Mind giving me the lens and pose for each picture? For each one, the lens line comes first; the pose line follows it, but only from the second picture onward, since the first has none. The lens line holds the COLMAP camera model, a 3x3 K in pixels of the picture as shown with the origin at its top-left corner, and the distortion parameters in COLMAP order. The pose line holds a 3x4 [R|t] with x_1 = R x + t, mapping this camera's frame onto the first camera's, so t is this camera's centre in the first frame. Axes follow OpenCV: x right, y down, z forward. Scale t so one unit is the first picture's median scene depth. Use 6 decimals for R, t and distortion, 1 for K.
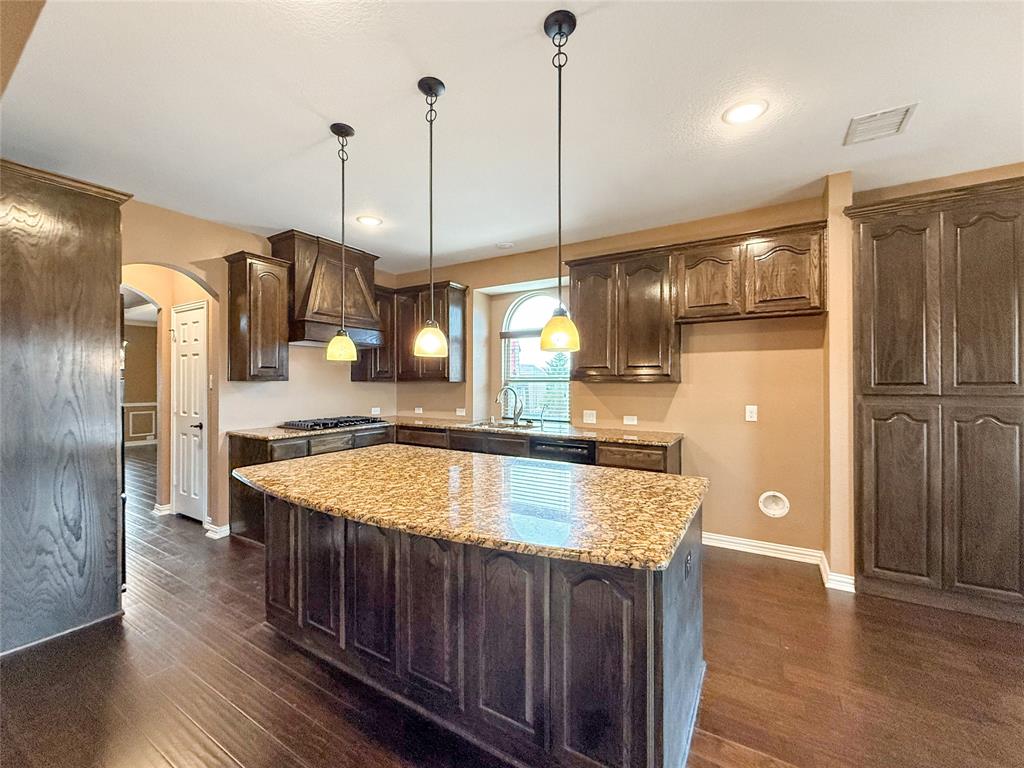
lens RADIAL K [[412.2, 0, 514.1], [0, 412.2, 383.8], [0, 0, 1]] dist [0.000271, -0.000143]
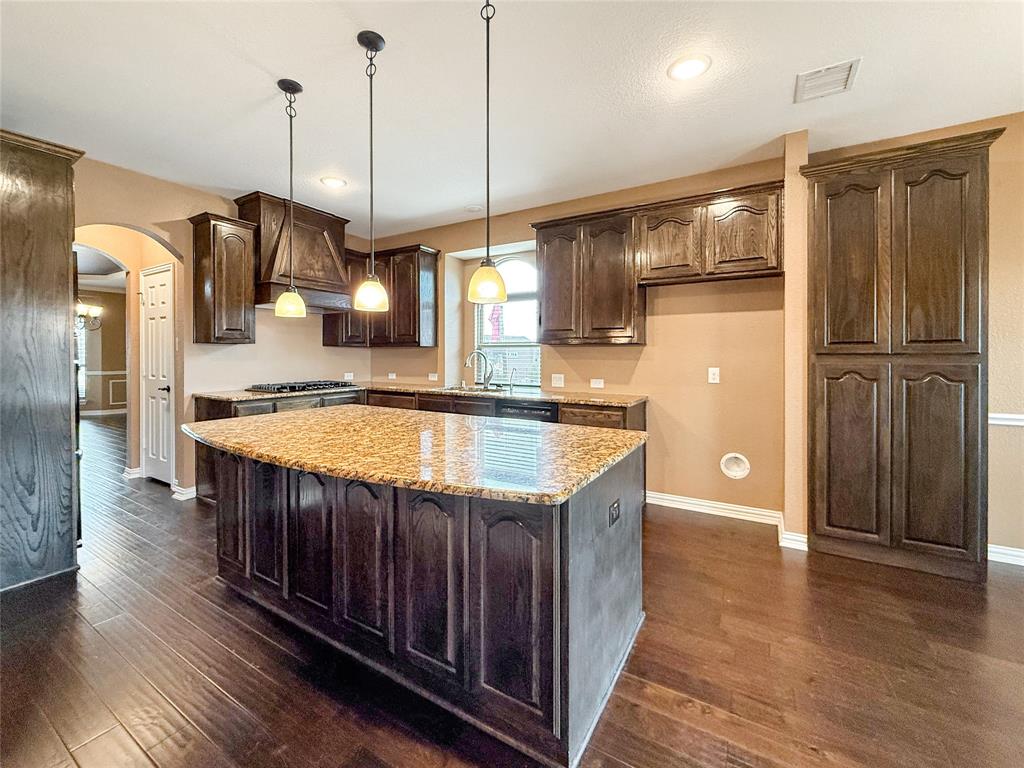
lens RADIAL K [[417.8, 0, 508.4], [0, 417.8, 360.5], [0, 0, 1]] dist [0.000043, 0.000126]
pose [[0.999998, 0.001642, -0.000640, 0.090087], [-0.001635, 0.999952, 0.009645, 0.030900], [0.000656, -0.009644, 0.999953, -0.016105]]
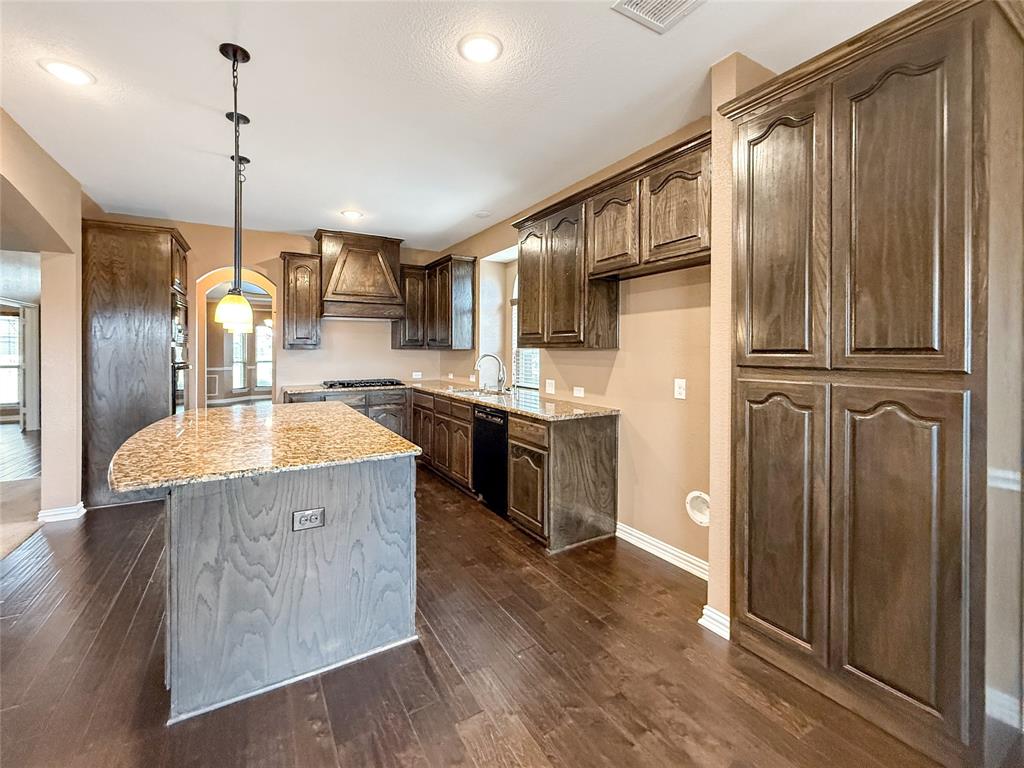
lens RADIAL K [[430.4, 0, 512.2], [0, 430.4, 356.5], [0, 0, 1]] dist [-0.000433, -0.000071]
pose [[0.880622, 0.007273, -0.473765, 0.793149], [-0.002393, 0.999938, 0.010903, 0.001855], [0.473814, -0.008467, 0.880584, 0.148530]]
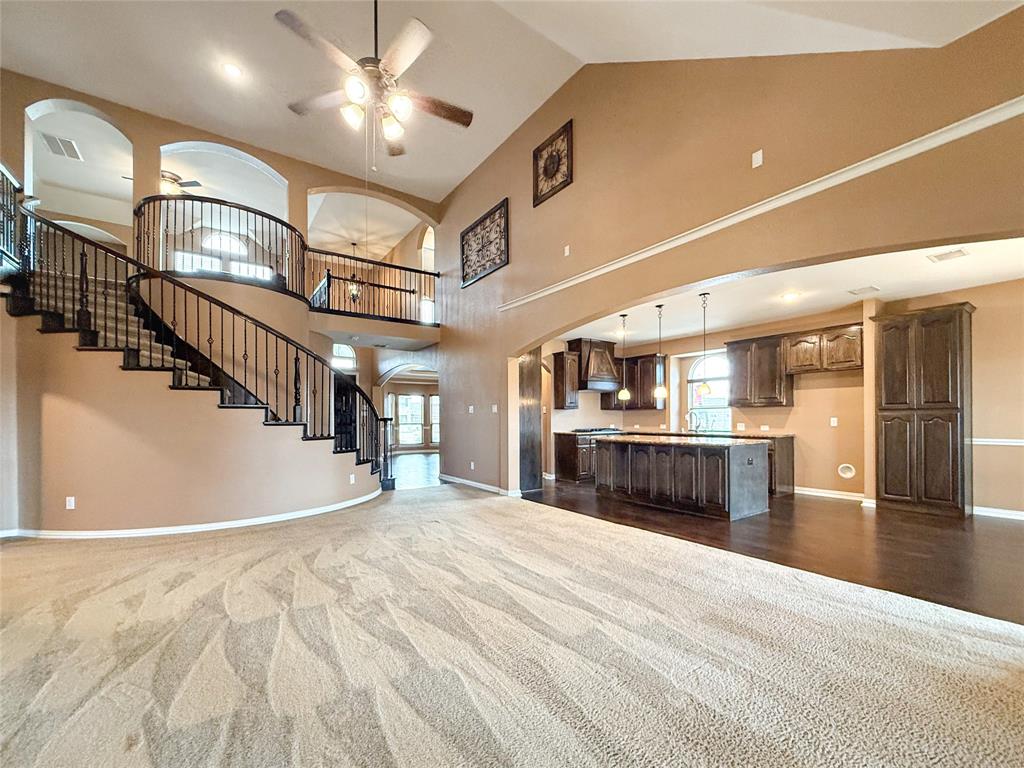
lens RADIAL K [[429.3, 0, 514.9], [0, 429.3, 420.8], [0, 0, 1]] dist [-0.000200, -0.000016]
pose [[0.911997, -0.003571, -0.410181, 0.074857], [0.004696, 0.999987, 0.001735, 0.065042], [0.410170, -0.003509, 0.912002, -1.538585]]
